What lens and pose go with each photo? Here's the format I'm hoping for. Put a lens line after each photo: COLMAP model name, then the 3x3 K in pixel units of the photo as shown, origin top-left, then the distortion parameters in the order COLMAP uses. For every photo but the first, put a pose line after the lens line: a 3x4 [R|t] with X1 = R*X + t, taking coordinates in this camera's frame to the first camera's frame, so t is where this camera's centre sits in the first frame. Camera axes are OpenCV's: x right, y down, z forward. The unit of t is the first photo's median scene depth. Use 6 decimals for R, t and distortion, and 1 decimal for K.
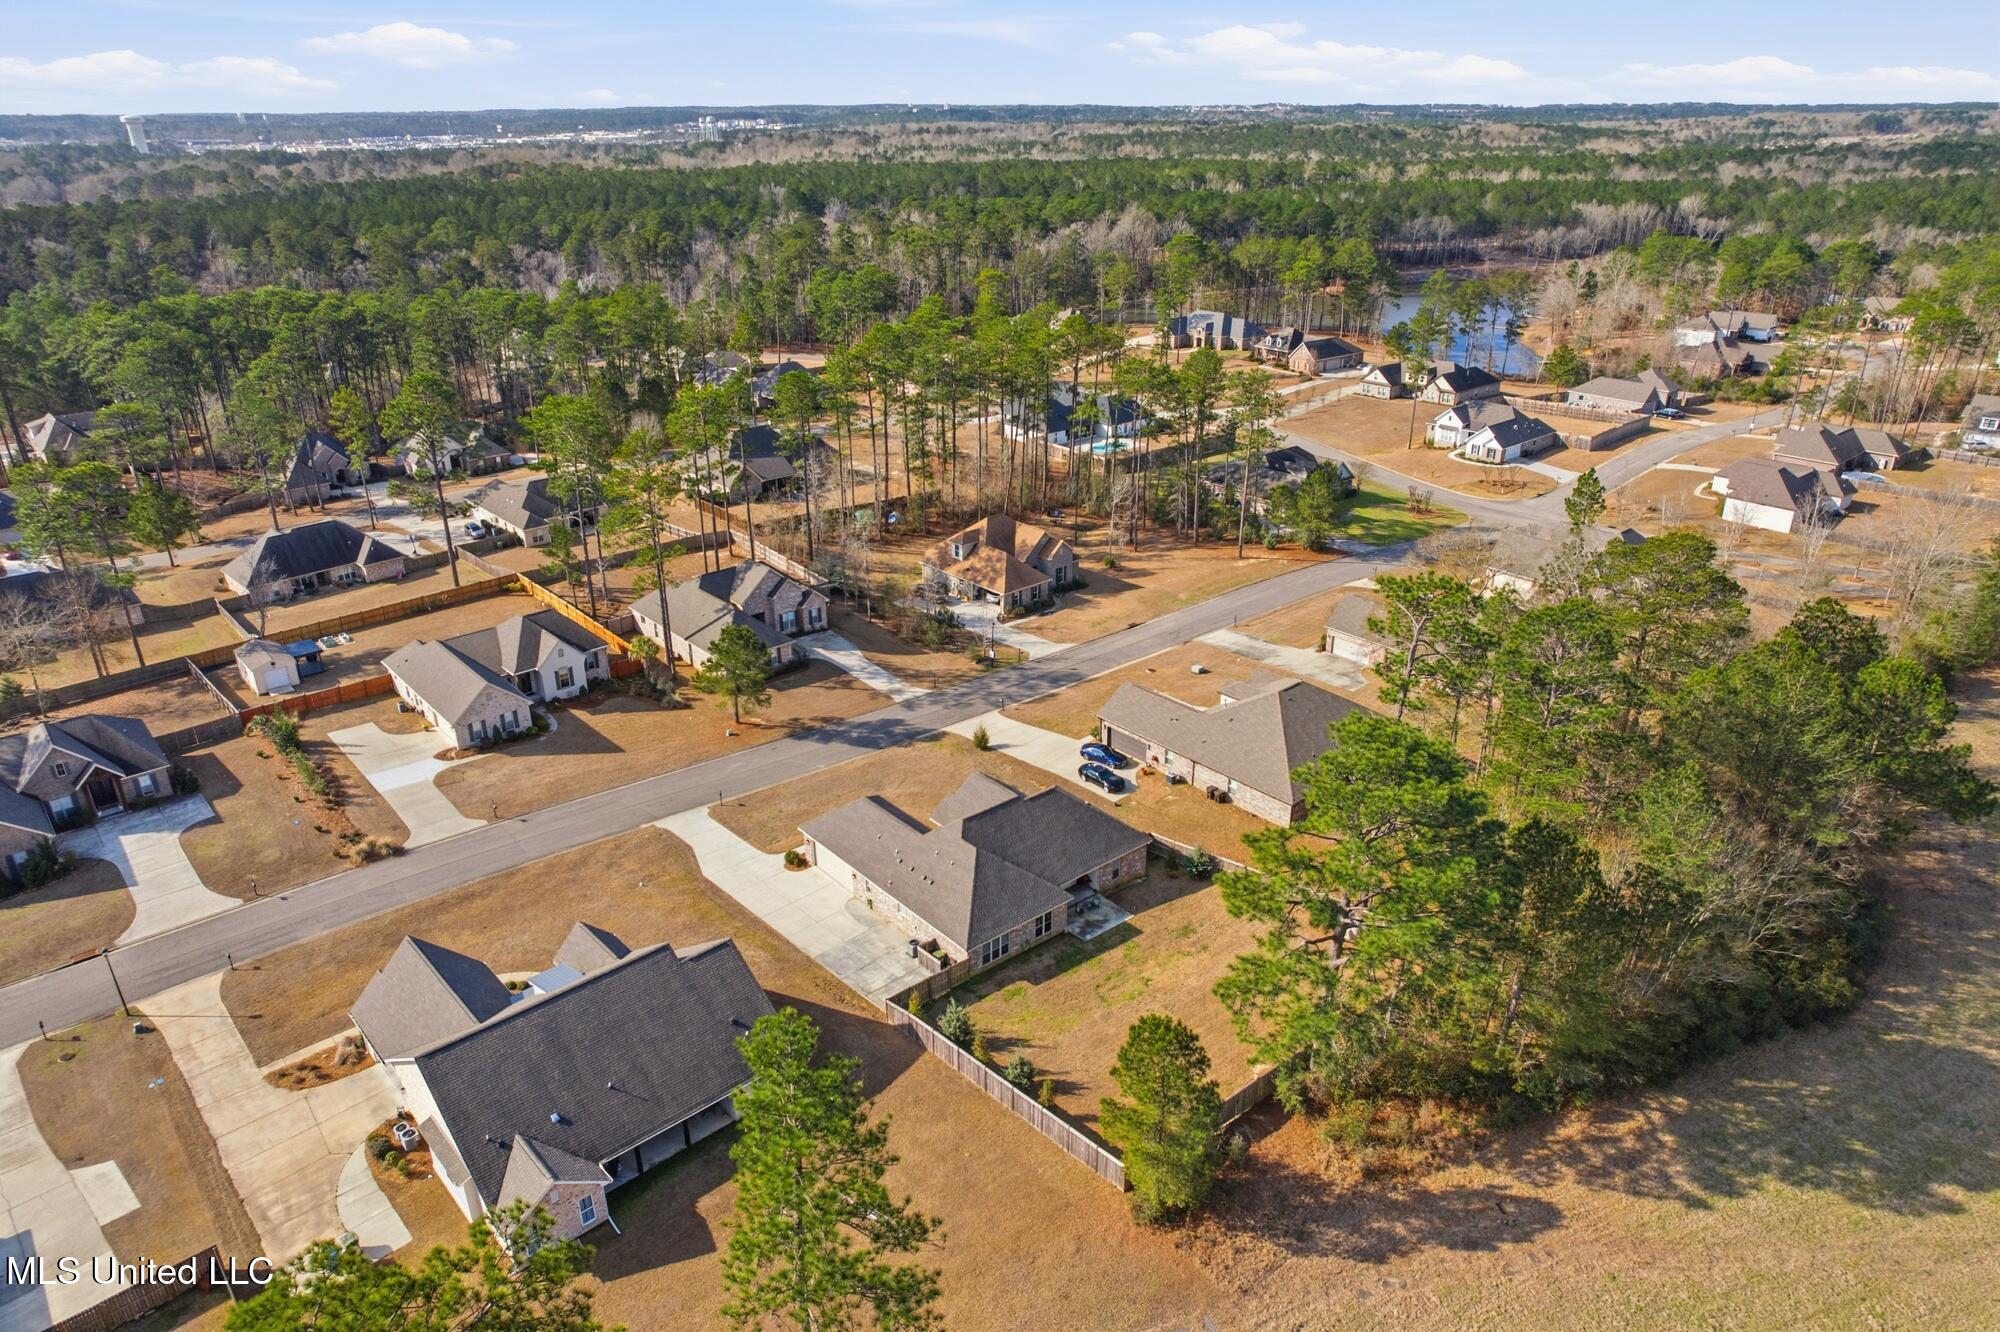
lens RADIAL K [[1274.7, 0, 1000.0], [0, 1274.7, 666.0], [0, 0, 1]] dist [-0.035948, 0.000951]
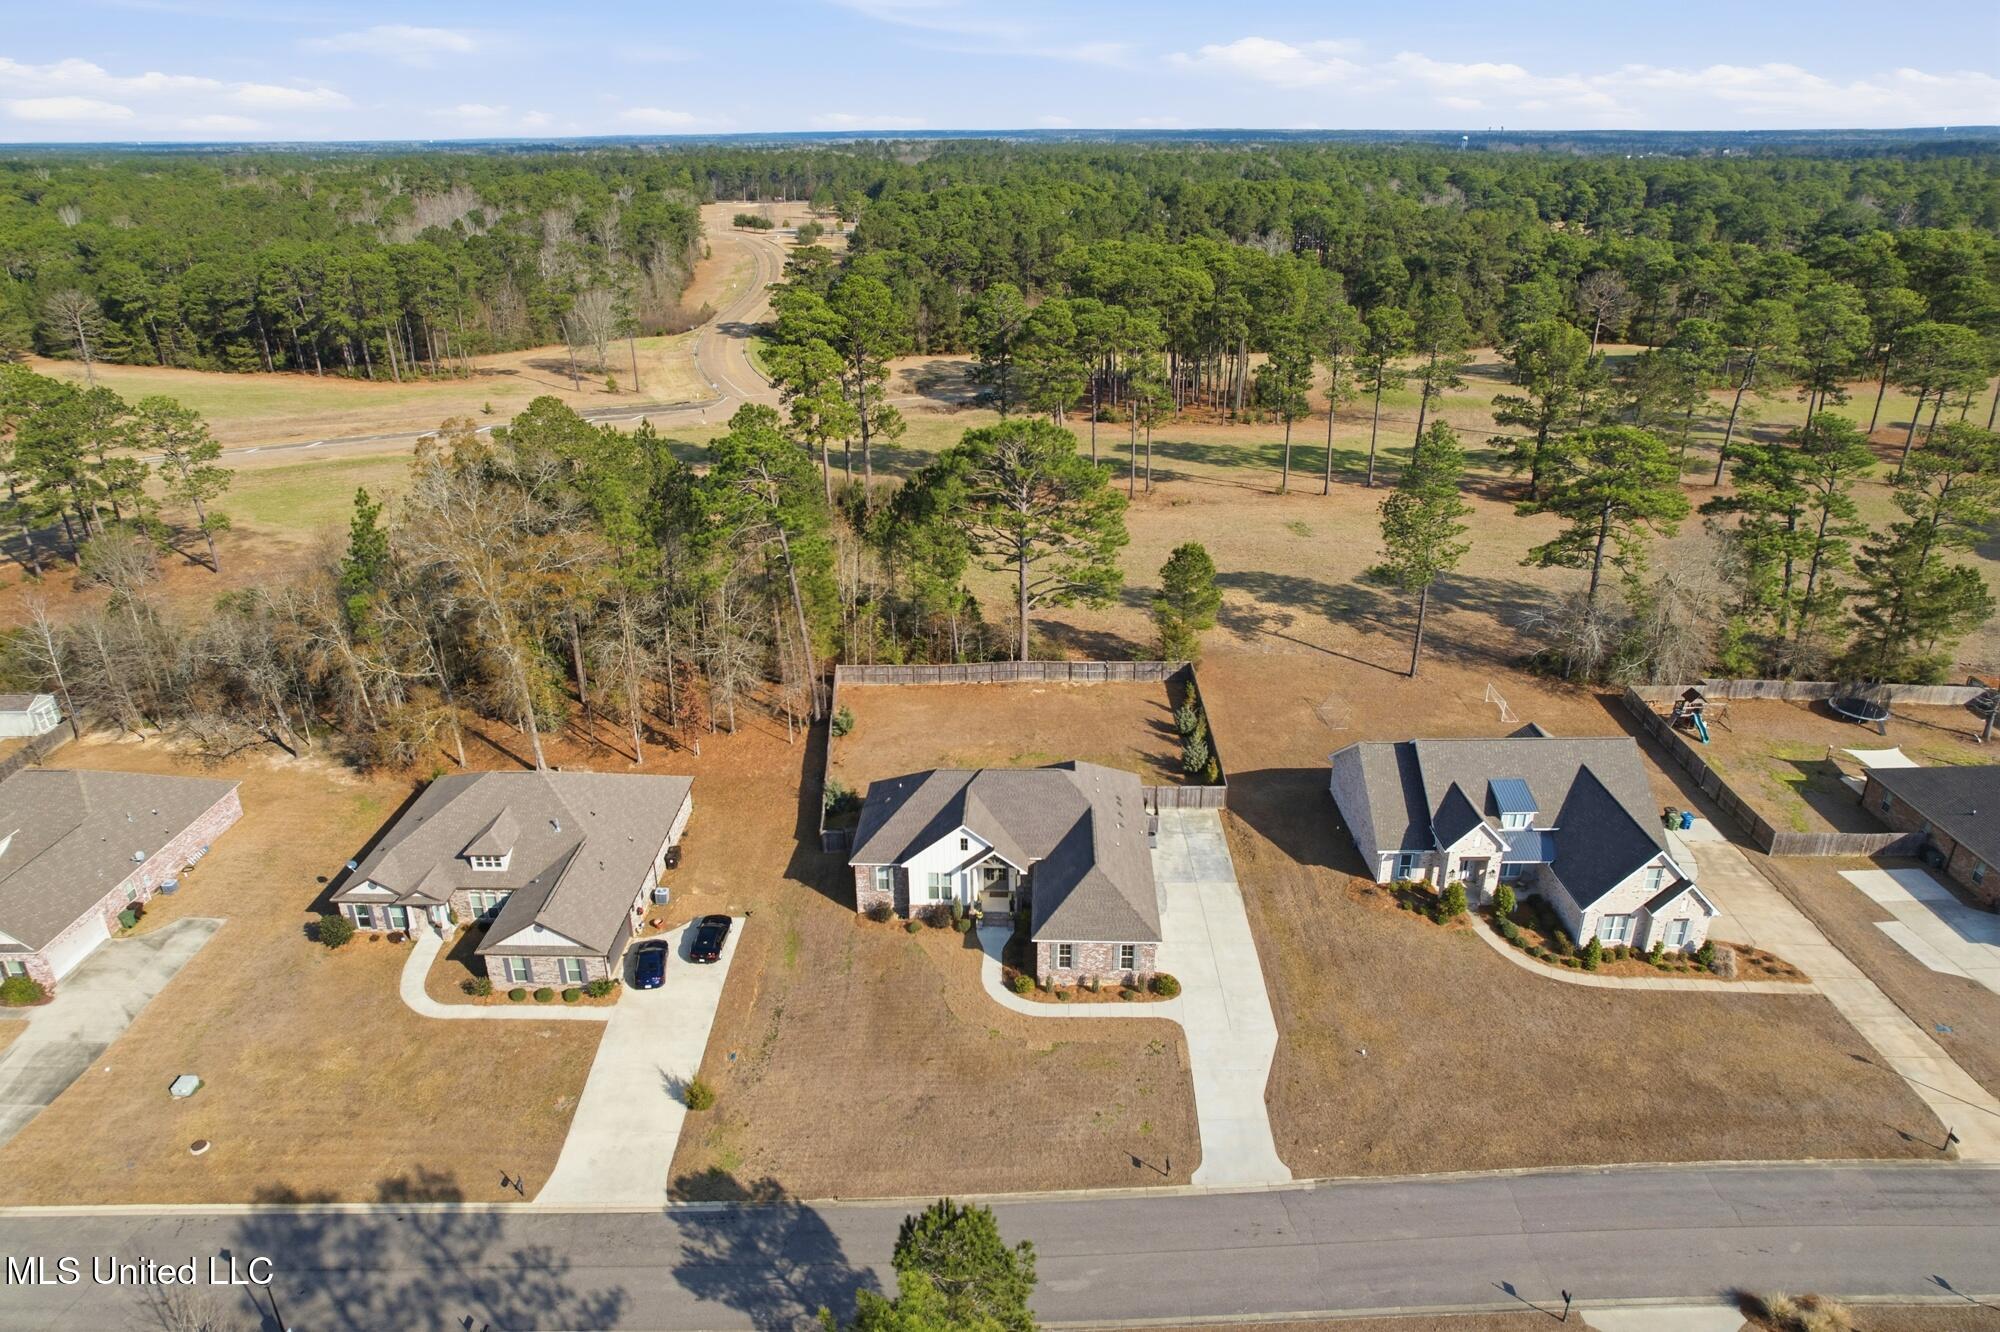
lens RADIAL K [[1274.7, 0, 1000.0], [0, 1274.7, 666.0], [0, 0, 1]] dist [-0.035948, 0.000951]
pose [[-0.733907, -0.246532, 0.632932, -0.464061], [0.273915, 0.745268, 0.607903, -0.425107], [-0.621571, 0.619514, -0.479429, 1.168746]]
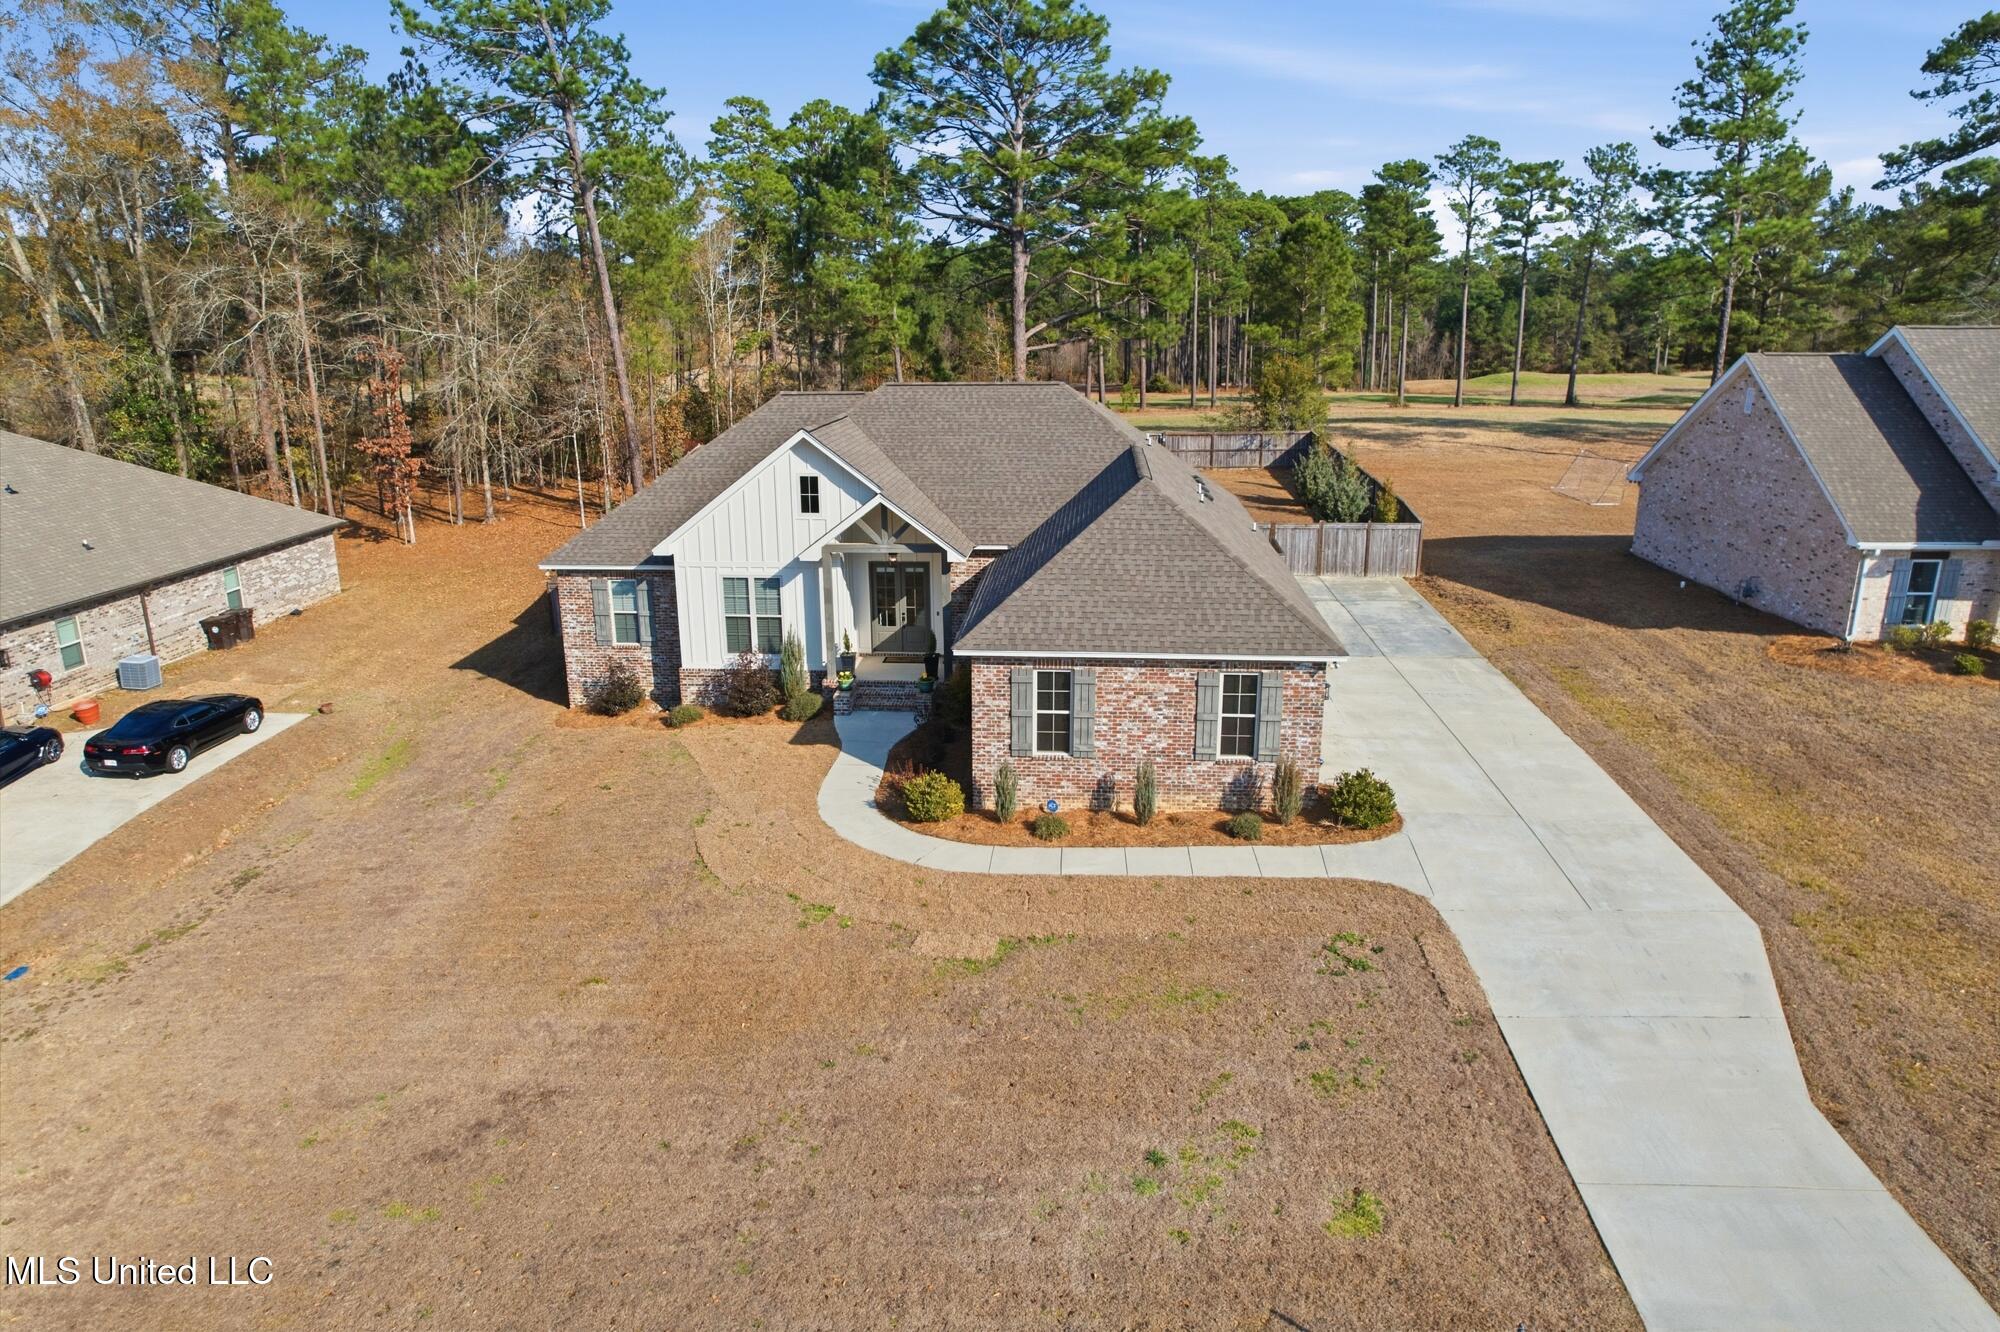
lens RADIAL K [[1274.7, 0, 1000.0], [0, 1274.7, 666.0], [0, 0, 1]] dist [-0.035948, 0.000951]
pose [[-0.706751, -0.171129, 0.686454, -0.248574], [0.282325, 0.821469, 0.495460, -0.013315], [-0.648688, 0.543970, -0.532260, 1.042270]]
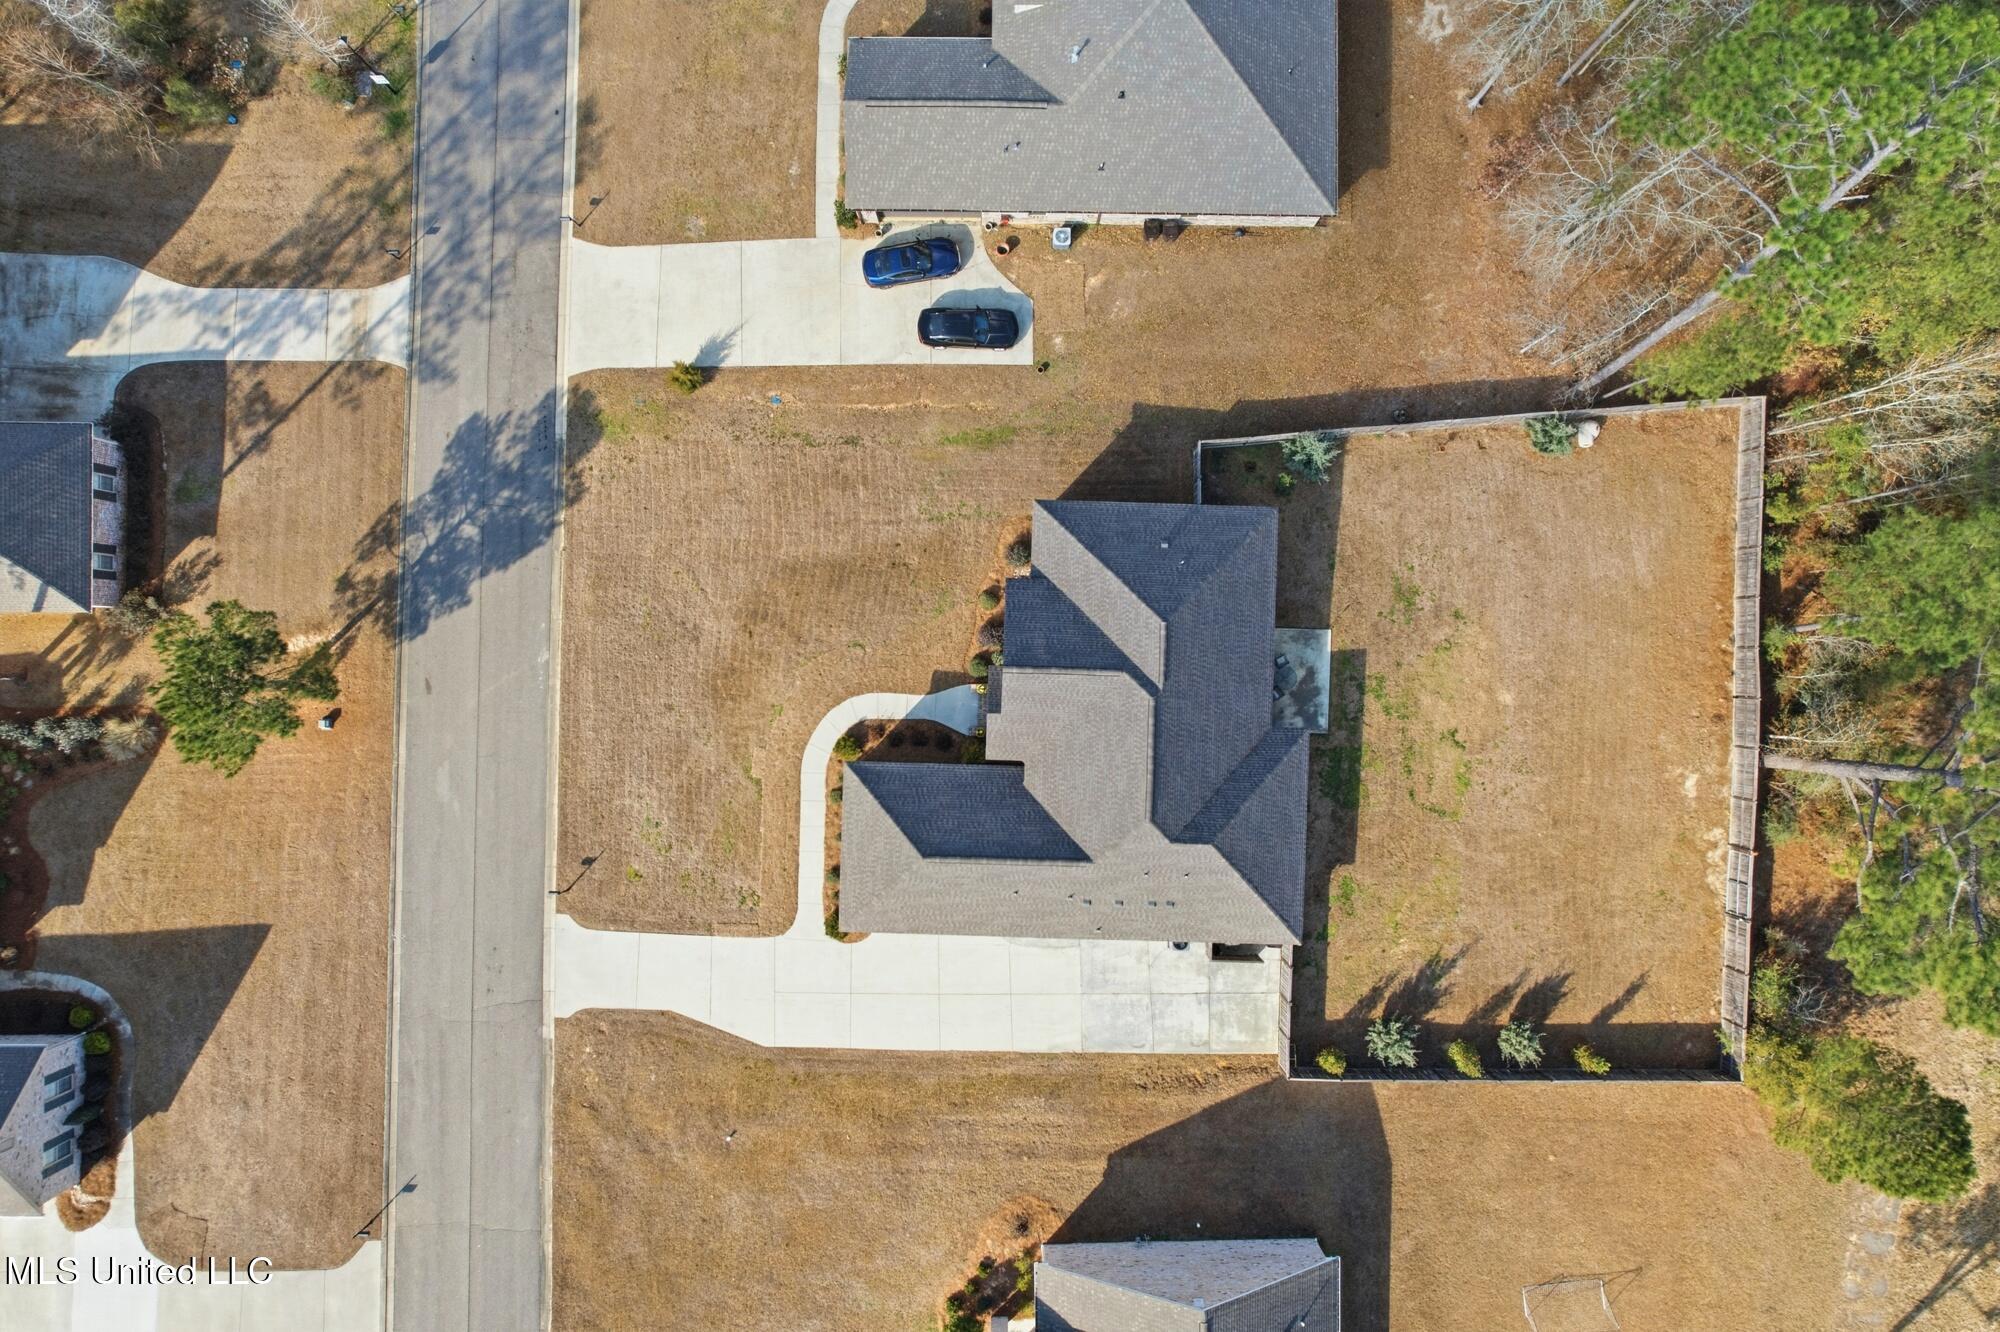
lens RADIAL K [[1274.7, 0, 1000.0], [0, 1274.7, 666.0], [0, 0, 1]] dist [-0.035948, 0.000951]
pose [[0.669132, -0.743124, 0.005326, -0.020487], [0.294281, 0.271547, 0.916330, -0.370158], [-0.682393, -0.611579, 0.400388, 0.701486]]
